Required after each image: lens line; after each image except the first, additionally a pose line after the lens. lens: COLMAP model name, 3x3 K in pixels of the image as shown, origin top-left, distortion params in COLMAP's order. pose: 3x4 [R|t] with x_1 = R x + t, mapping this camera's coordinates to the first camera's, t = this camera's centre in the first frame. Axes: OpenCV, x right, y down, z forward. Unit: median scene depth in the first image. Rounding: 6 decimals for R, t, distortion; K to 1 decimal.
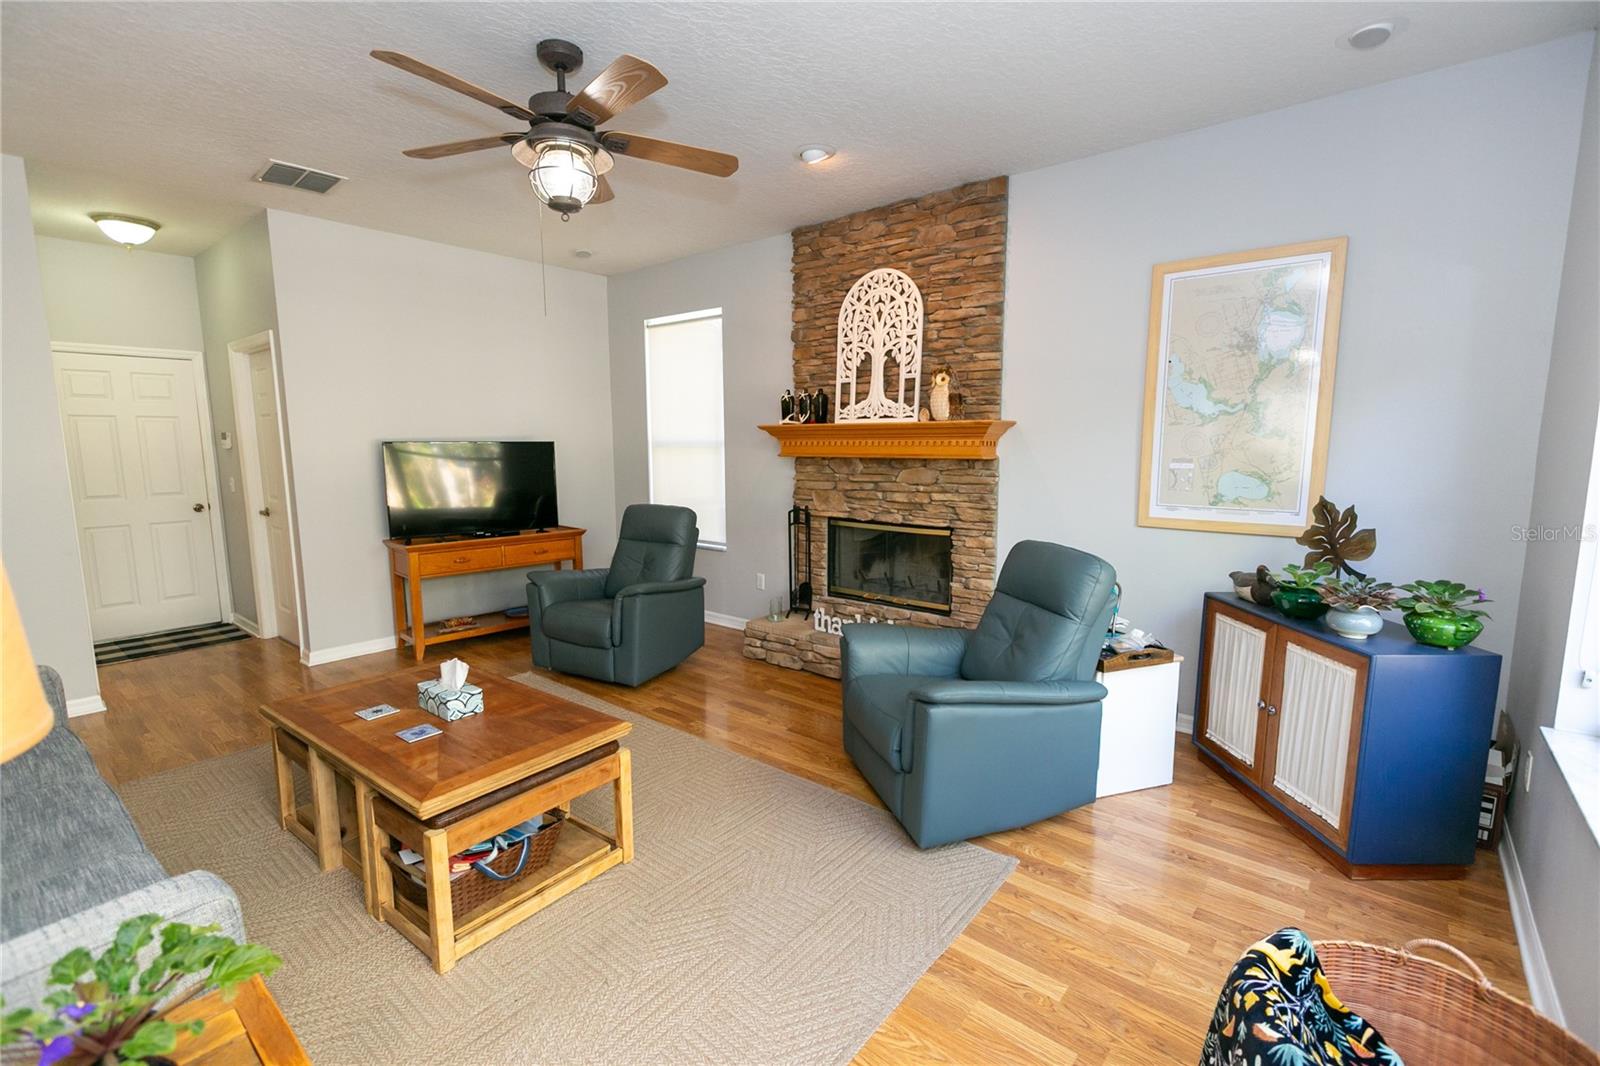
lens RADIAL K [[701.8, 0, 800.0], [0, 701.8, 533.0], [0, 0, 1]] dist [-0.000132, -0.000050]
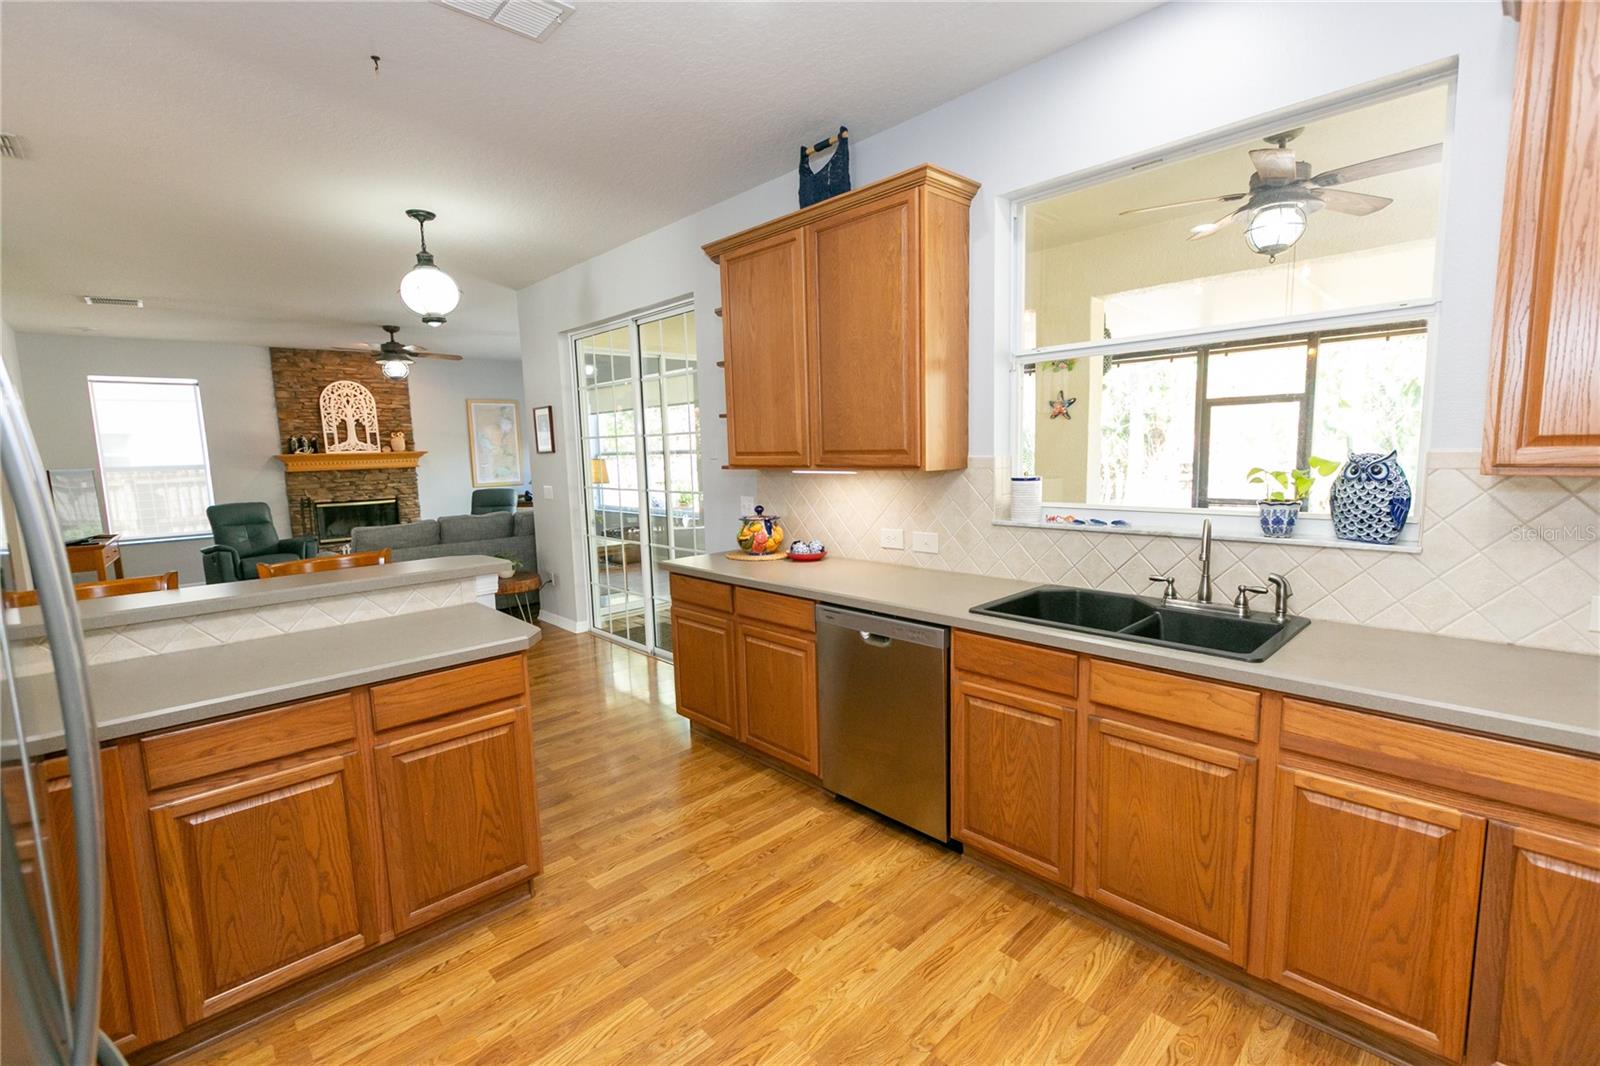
lens RADIAL K [[703.4, 0, 805.5], [0, 703.4, 538.3], [0, 0, 1]] dist [-0.009253, -0.000542]
pose [[0.113643, -0.129463, 0.985051, -1.875821], [0.155481, 0.981575, 0.111069, 0.073575], [-0.981280, 0.140534, 0.131678, -0.580190]]
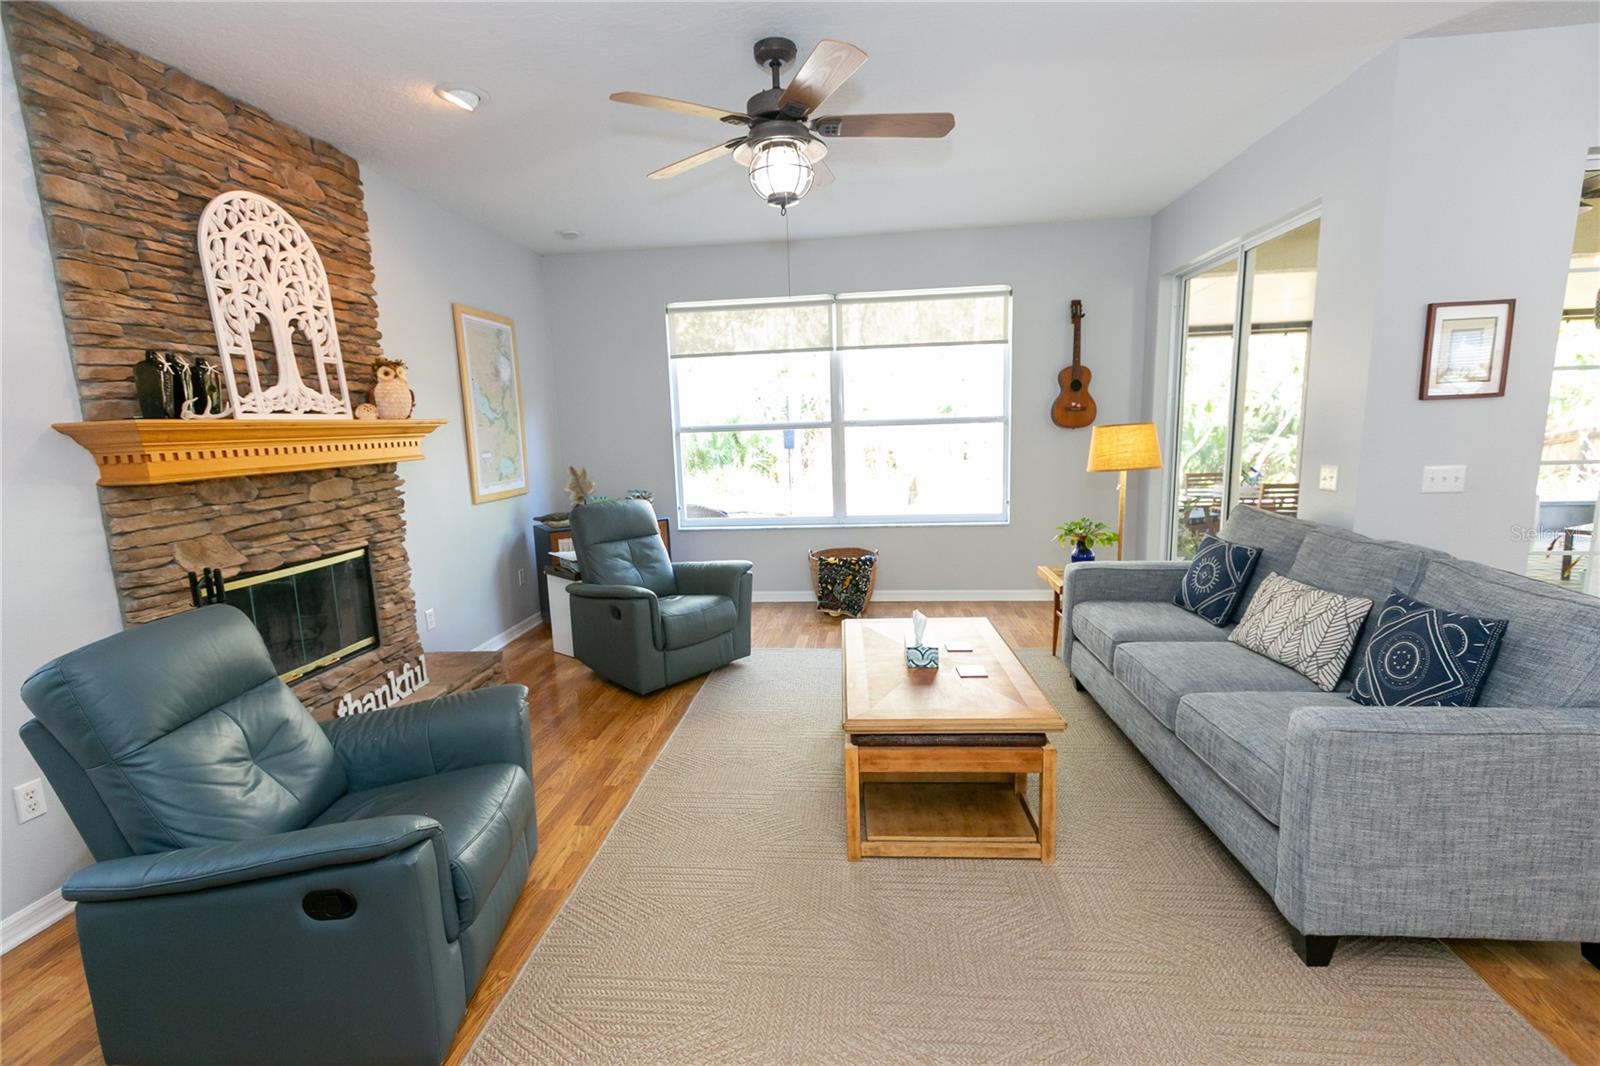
lens RADIAL K [[708.0, 0, 792.6], [0, 708.0, 541.8], [0, 0, 1]] dist [-0.002637, -0.000560]
pose [[-0.545095, -0.118454, 0.829964, -0.777417], [0.143817, 0.962082, 0.231764, -0.134879], [-0.825947, 0.245696, -0.507390, 0.998130]]
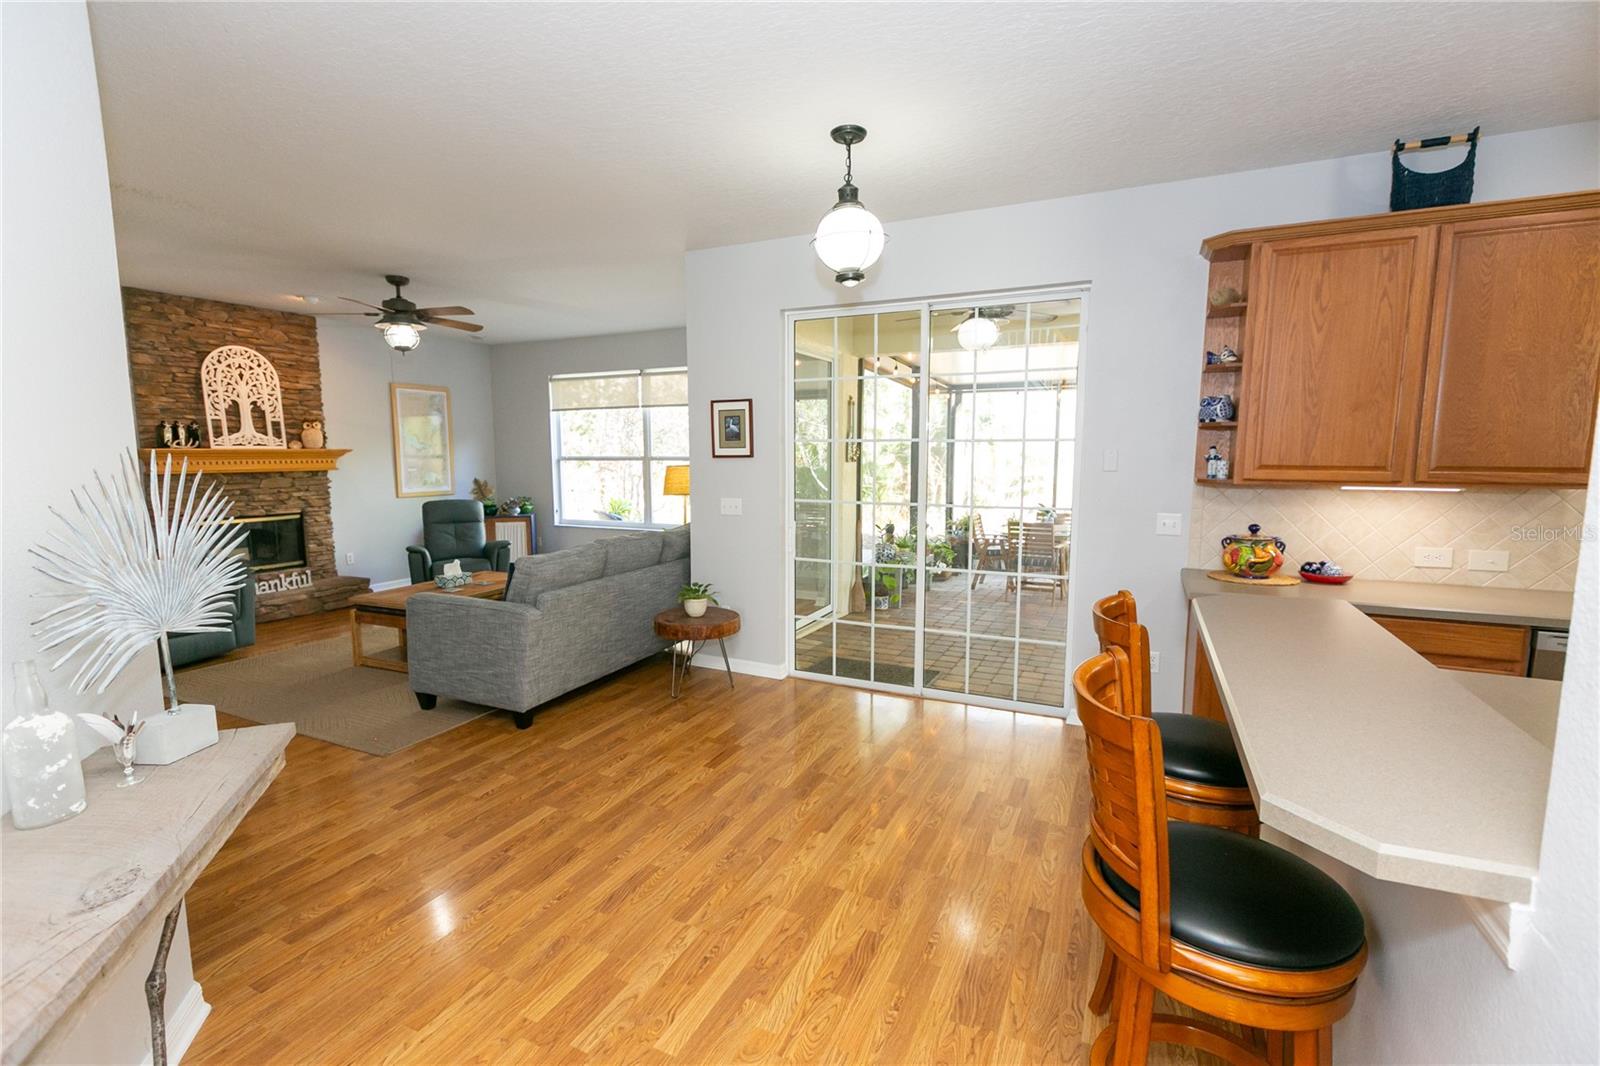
lens RADIAL K [[713.0, 0, 794.3], [0, 713.0, 536.7], [0, 0, 1]] dist [0.002541, 0.000022]
pose [[-0.235412, -0.112015, 0.965419, -1.673806], [0.128868, 0.980968, 0.145243, -0.045838], [-0.963314, 0.158603, -0.216497, 0.251326]]
